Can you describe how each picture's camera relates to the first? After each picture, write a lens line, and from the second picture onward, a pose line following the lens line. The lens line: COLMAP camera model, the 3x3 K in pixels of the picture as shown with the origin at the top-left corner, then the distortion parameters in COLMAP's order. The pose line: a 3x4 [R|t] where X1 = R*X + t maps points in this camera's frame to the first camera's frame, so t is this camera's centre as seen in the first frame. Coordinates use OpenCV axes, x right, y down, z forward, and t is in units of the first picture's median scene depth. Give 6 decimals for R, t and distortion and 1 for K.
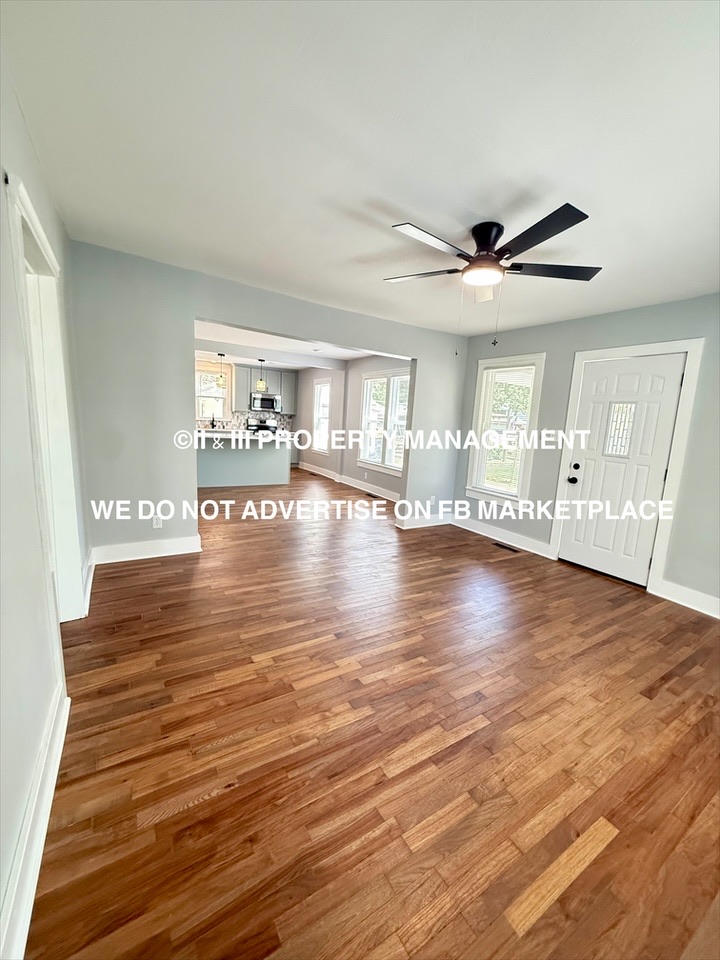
lens RADIAL K [[382.3, 0, 362.2], [0, 382.3, 479.0], [0, 0, 1]] dist [-0.001278, 0.000275]
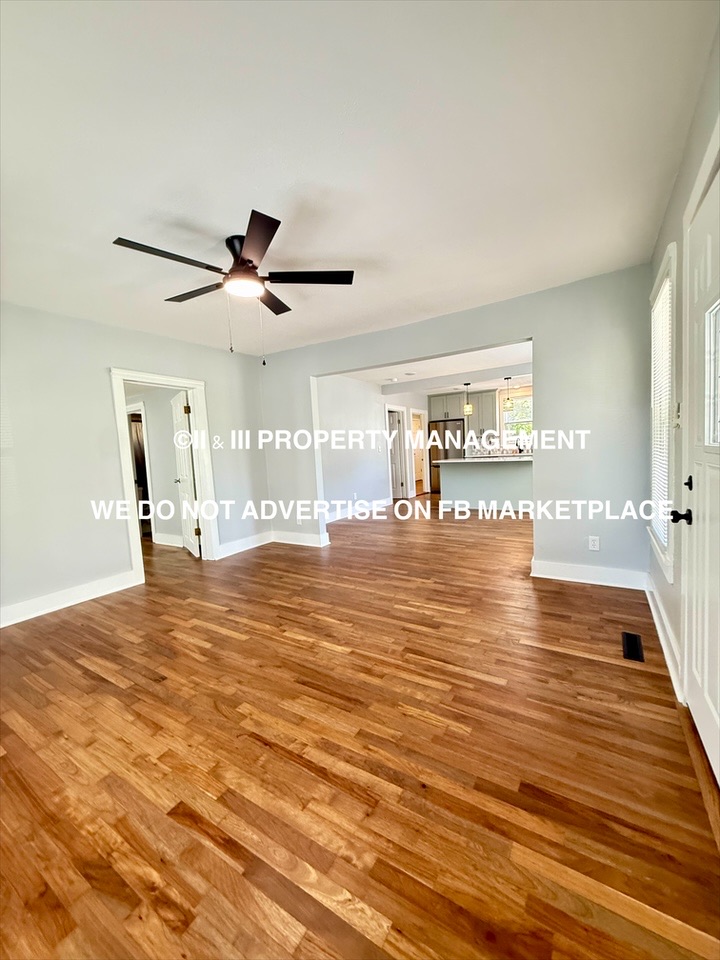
lens RADIAL K [[382.3, 0, 359.7], [0, 382.3, 479.9], [0, 0, 1]] dist [-0.001278, 0.000275]
pose [[0.431121, -0.008514, -0.902254, 1.273489], [-0.062042, 0.997309, -0.039056, 0.002496], [0.900159, 0.072816, 0.429433, 0.823653]]
